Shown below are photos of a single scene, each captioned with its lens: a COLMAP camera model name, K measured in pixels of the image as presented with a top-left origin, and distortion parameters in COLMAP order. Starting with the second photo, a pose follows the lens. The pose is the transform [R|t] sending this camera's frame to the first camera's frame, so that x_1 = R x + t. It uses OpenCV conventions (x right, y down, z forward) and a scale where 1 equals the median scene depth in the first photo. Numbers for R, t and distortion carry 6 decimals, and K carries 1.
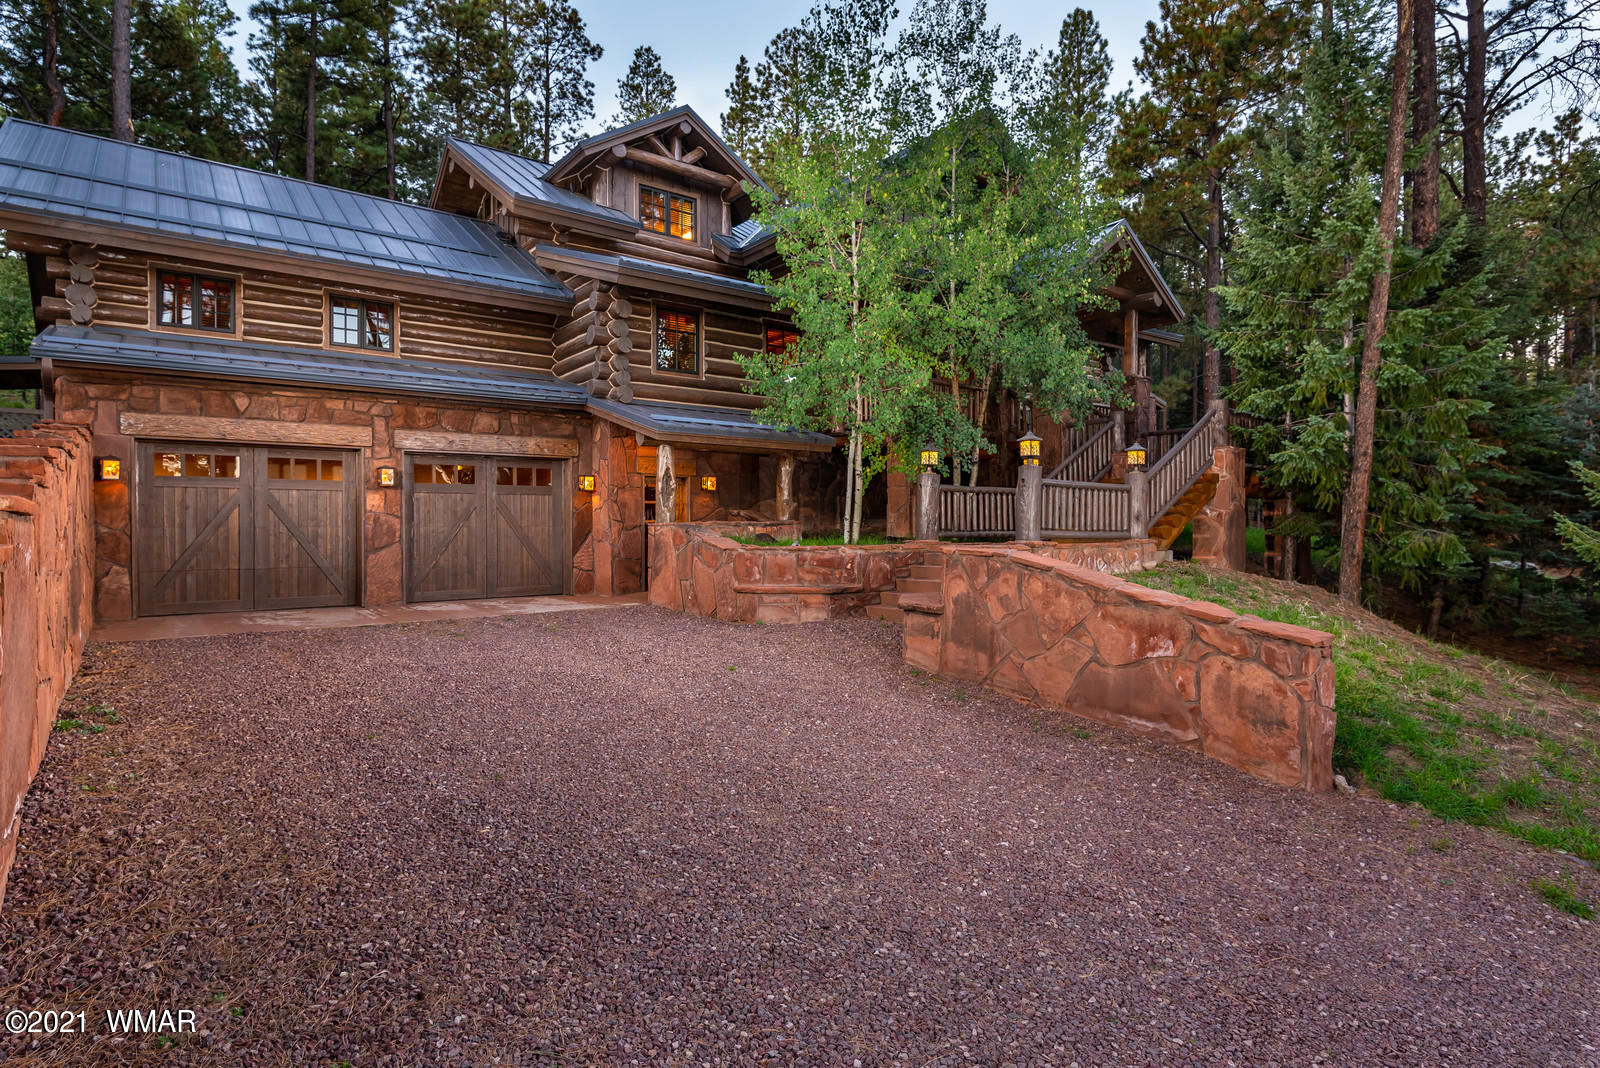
lens RADIAL K [[844.9, 0, 799.7], [0, 844.9, 534.7], [0, 0, 1]] dist [0.002330, 0.000135]
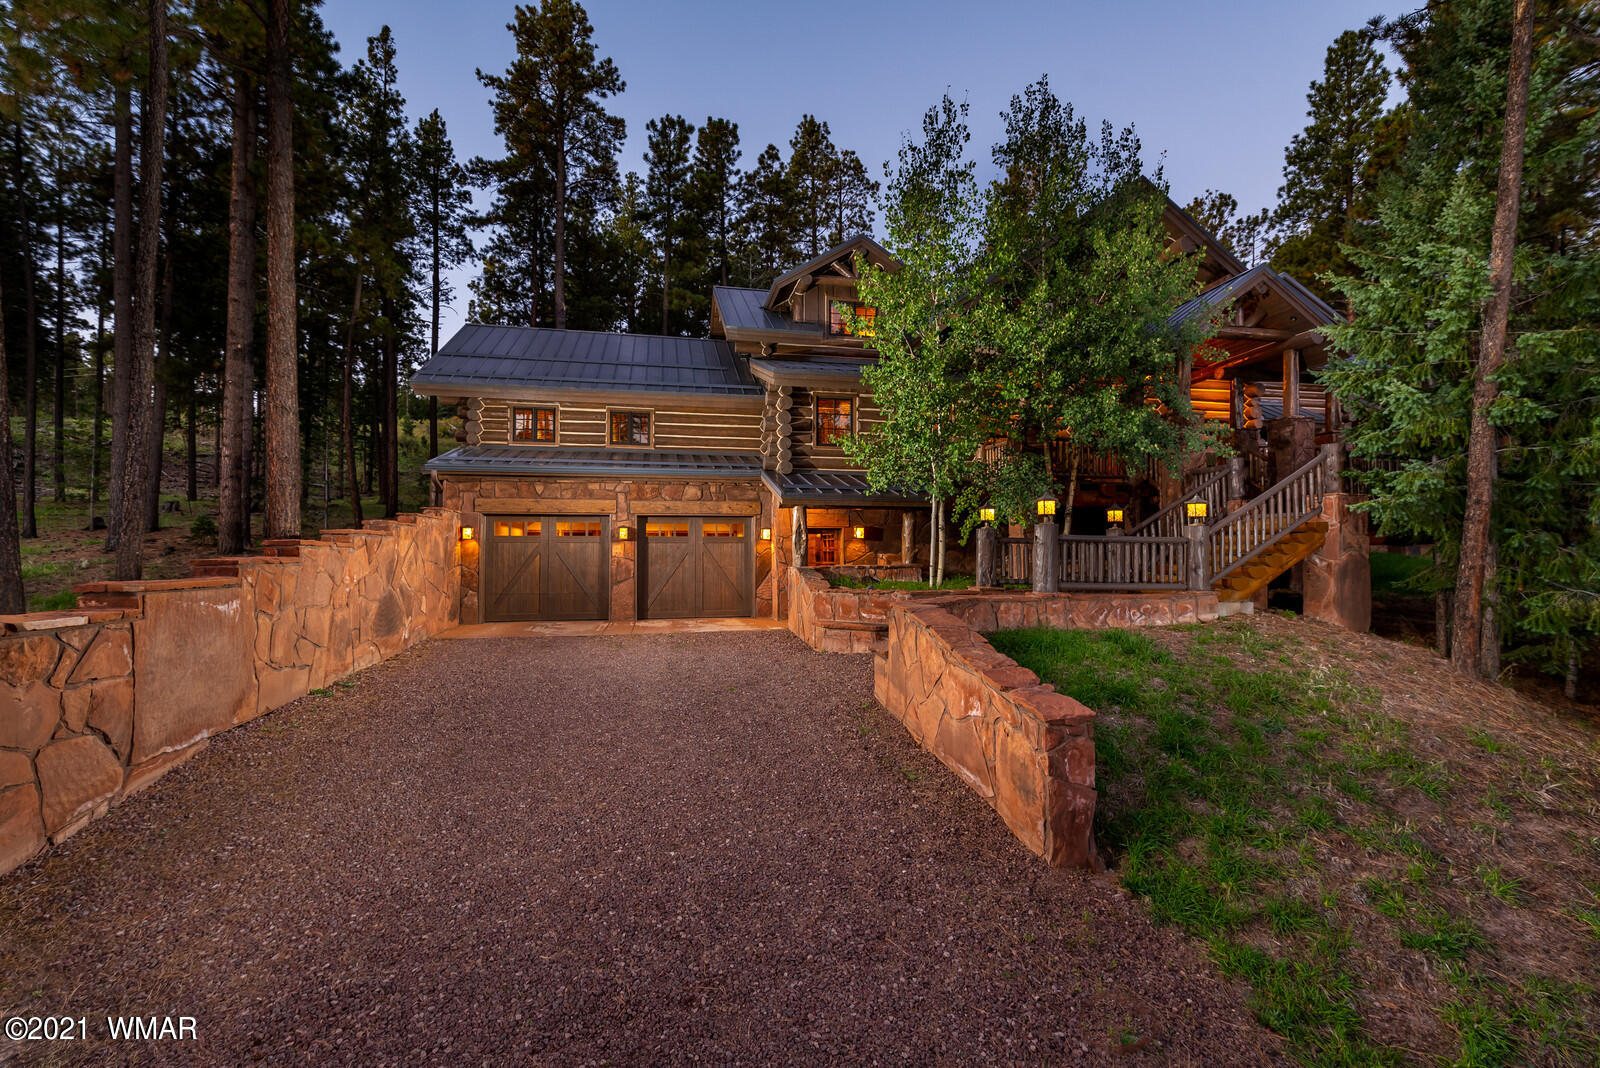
lens RADIAL K [[694.3, 0, 799.2], [0, 694.3, 535.8], [0, 0, 1]] dist [0.002777, 0.000685]
pose [[0.900864, -0.006163, -0.434058, 0.308030], [-0.006745, 0.999580, -0.028191, -0.031462], [0.434050, 0.028324, 0.900444, 0.040865]]
